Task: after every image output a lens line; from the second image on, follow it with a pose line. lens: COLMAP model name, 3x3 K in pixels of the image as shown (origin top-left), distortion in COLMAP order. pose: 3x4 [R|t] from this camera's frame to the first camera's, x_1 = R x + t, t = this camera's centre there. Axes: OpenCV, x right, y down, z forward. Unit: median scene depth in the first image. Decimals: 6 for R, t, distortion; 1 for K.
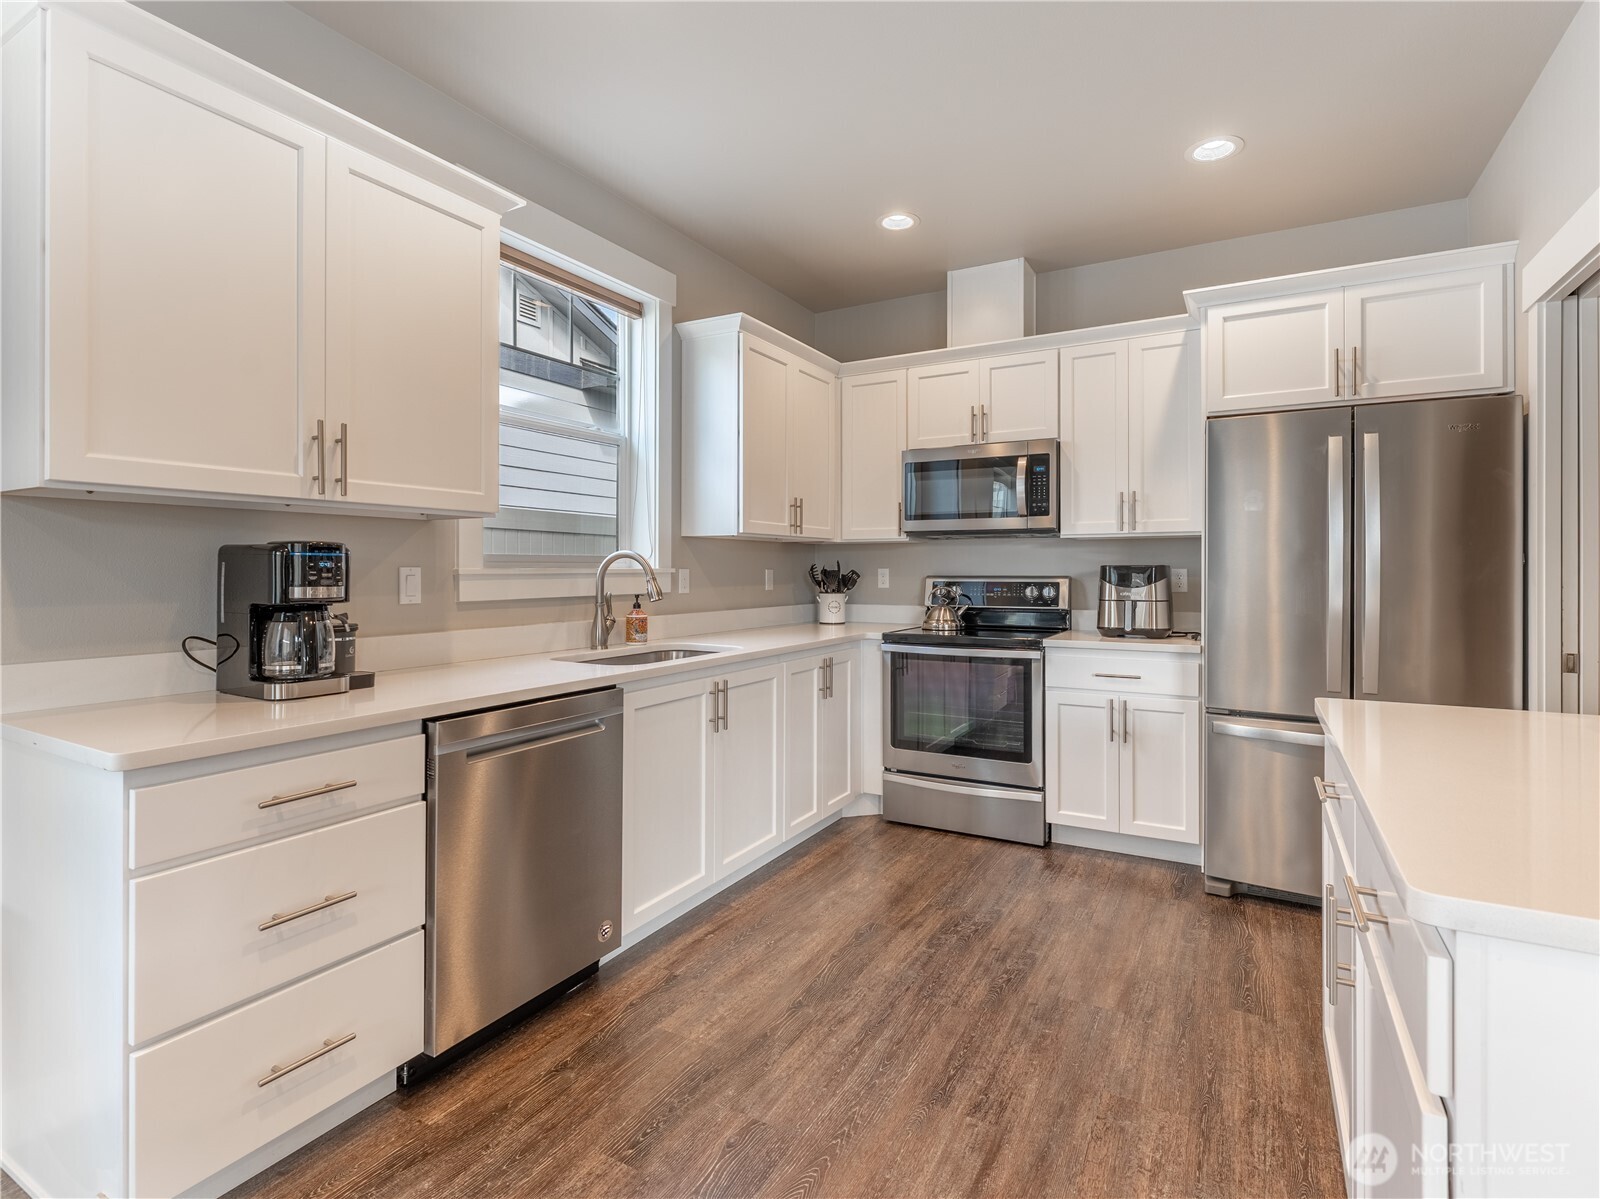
lens RADIAL K [[737.0, 0, 844.0], [0, 737.0, 573.9], [0, 0, 1]] dist [-0.005064, -0.000105]
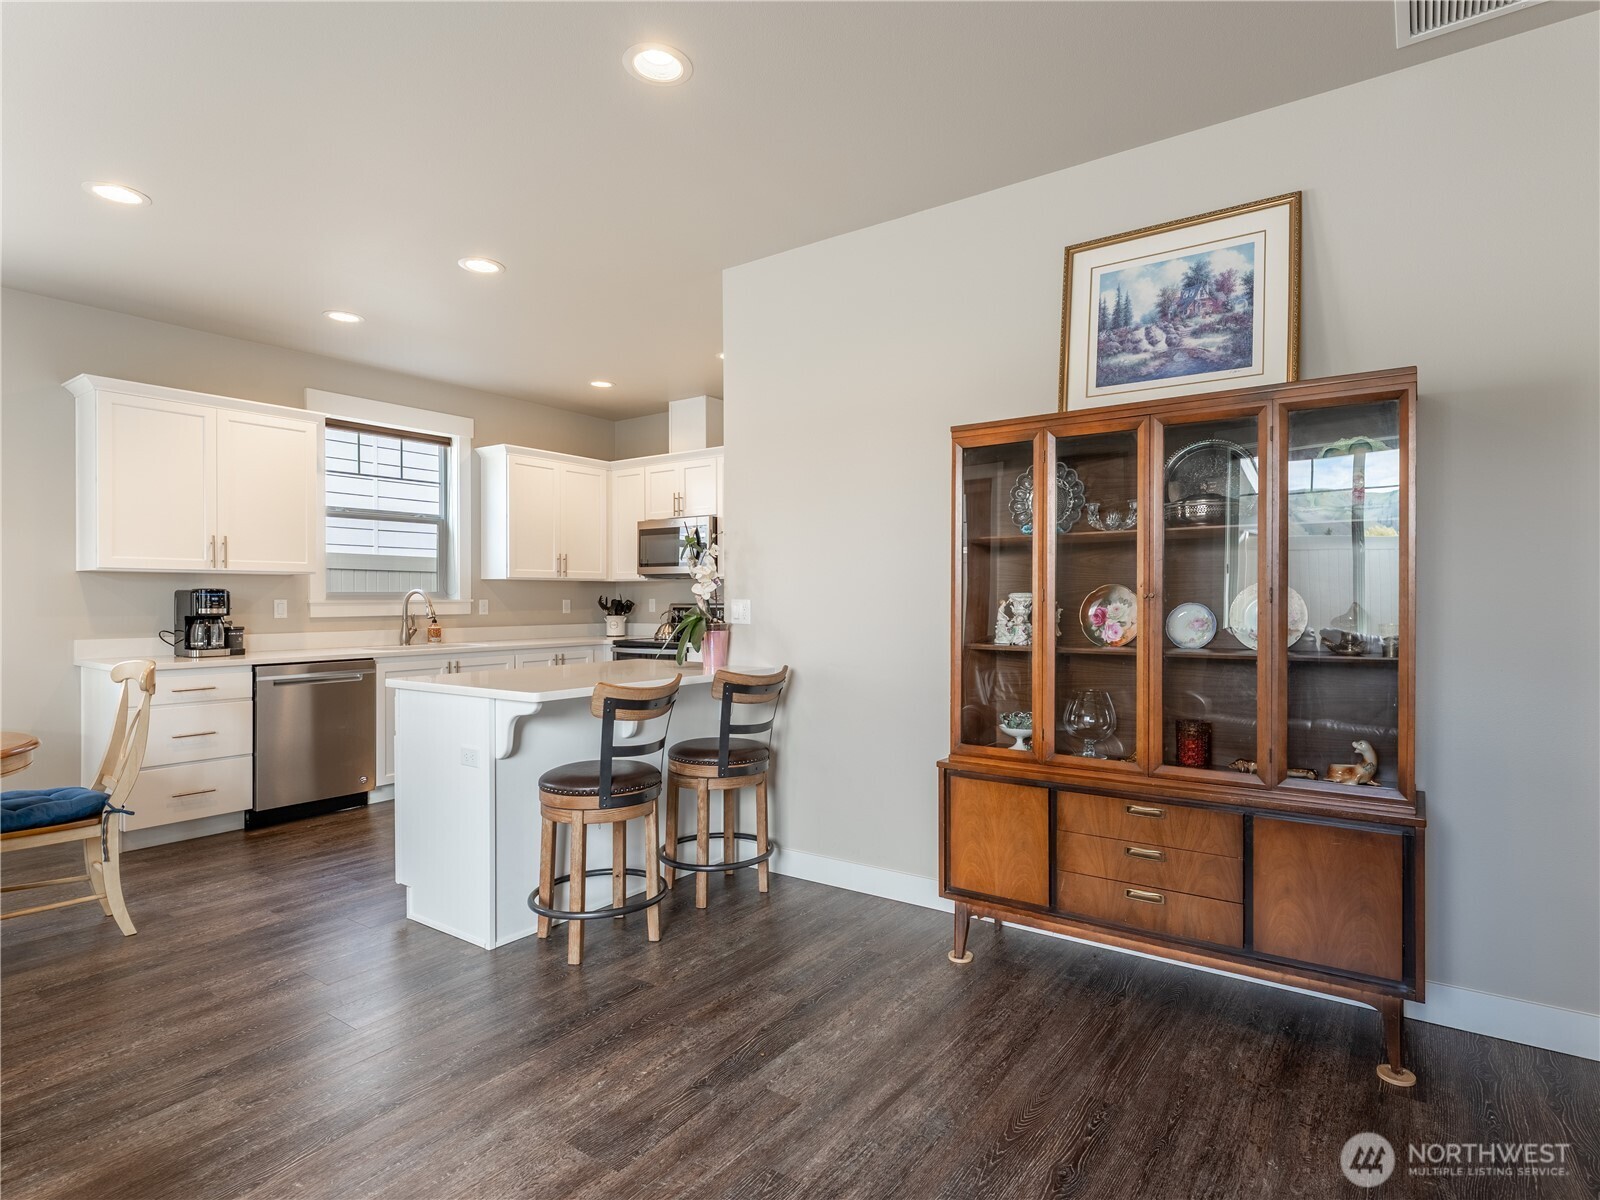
lens RADIAL K [[796.6, 0, 874.9], [0, 796.6, 595.6], [0, 0, 1]] dist [-0.000007, -0.000601]
pose [[0.997141, -0.002306, -0.075531, 0.827081], [0.001594, 0.999954, -0.009494, 0.002731], [0.075549, 0.009346, 0.997098, -0.715054]]
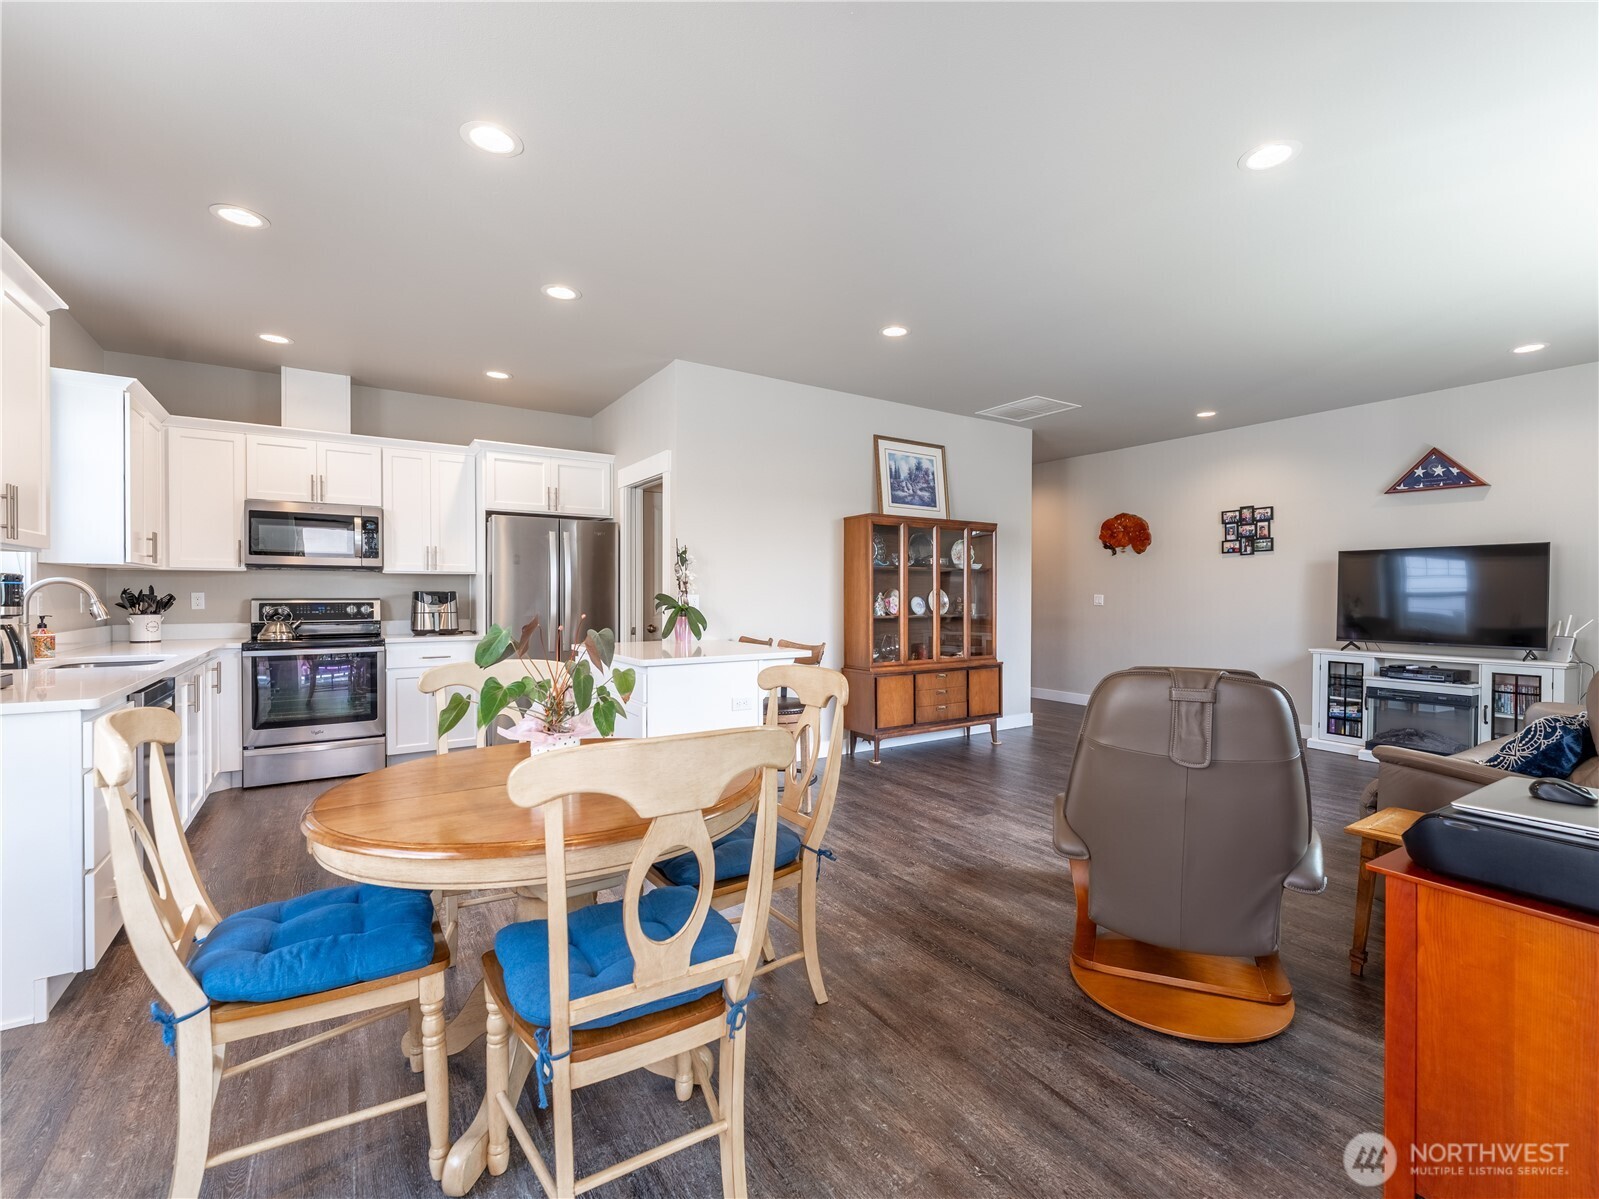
lens RADIAL K [[736.5, 0, 828.5], [0, 736.5, 601.1], [0, 0, 1]] dist [-0.005064, -0.000105]
pose [[0.470117, -0.007256, 0.882574, -0.666650], [0.001874, 0.999972, 0.007222, -0.000037], [-0.882602, -0.001741, 0.470117, -0.564682]]
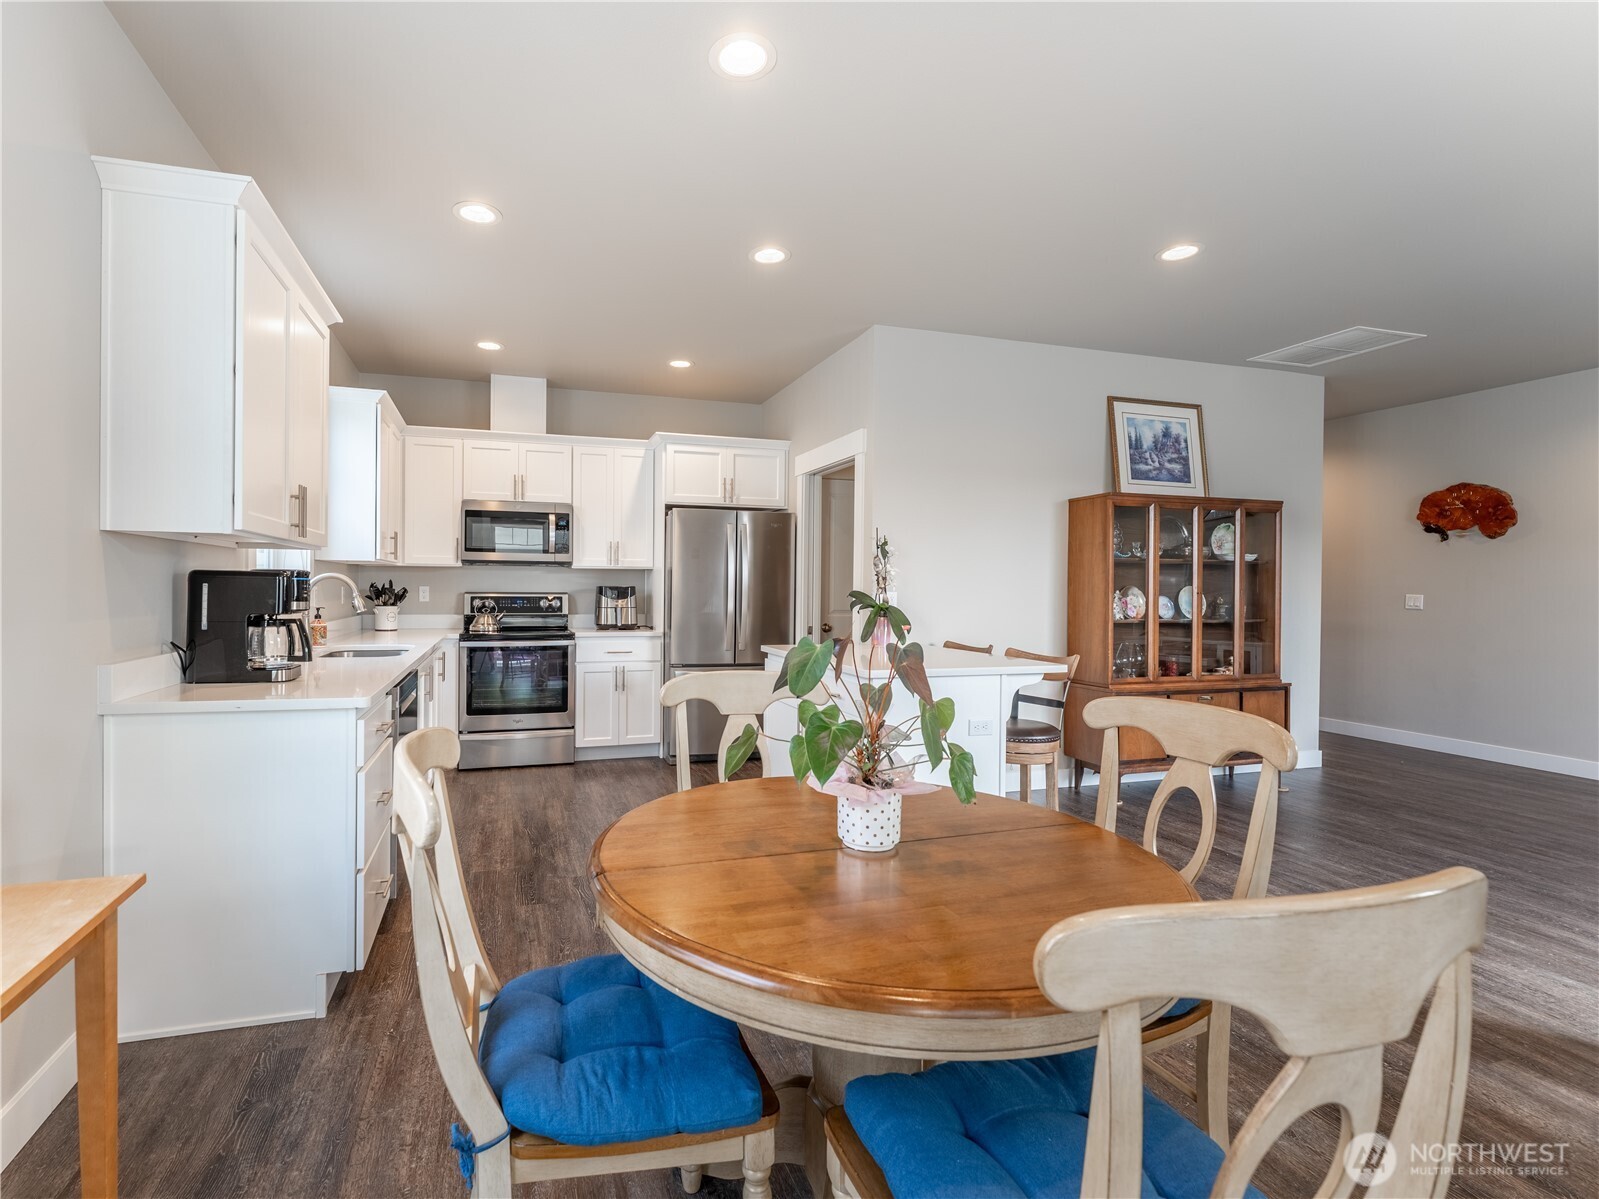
lens RADIAL K [[735.8, 0, 685.4], [0, 735.8, 591.4], [0, 0, 1]] dist [-0.004131, -0.001407]
pose [[0.741022, 0.001671, 0.671479, -0.623090], [-0.005301, 0.999980, 0.003362, -0.006594], [-0.671460, -0.006051, 0.741016, -0.336173]]
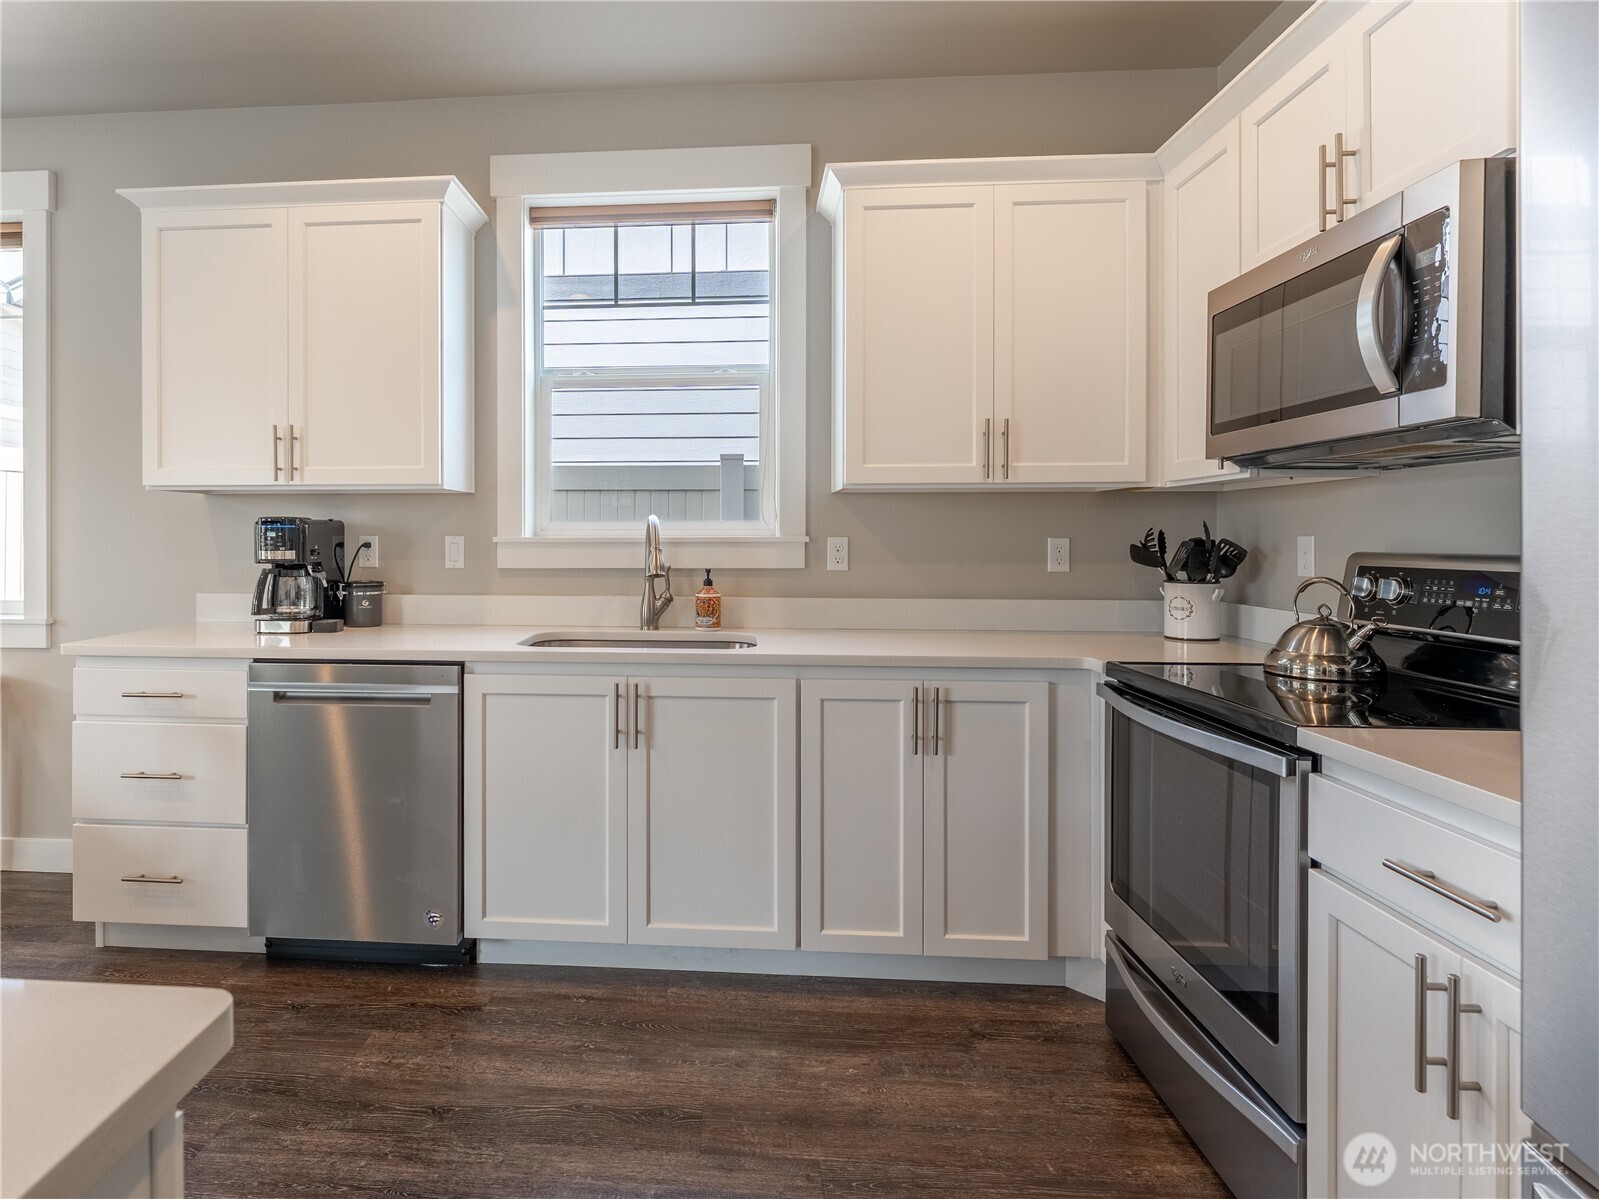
lens RADIAL K [[870.9, 0, 679.3], [0, 870.9, 543.2], [0, 0, 1]] dist [0.005707, -0.003389]
pose [[0.415642, 0.006052, -0.909508, 0.545945], [-0.005890, 0.999975, 0.003962, -0.003556], [0.909509, 0.003710, 0.415667, 0.539563]]
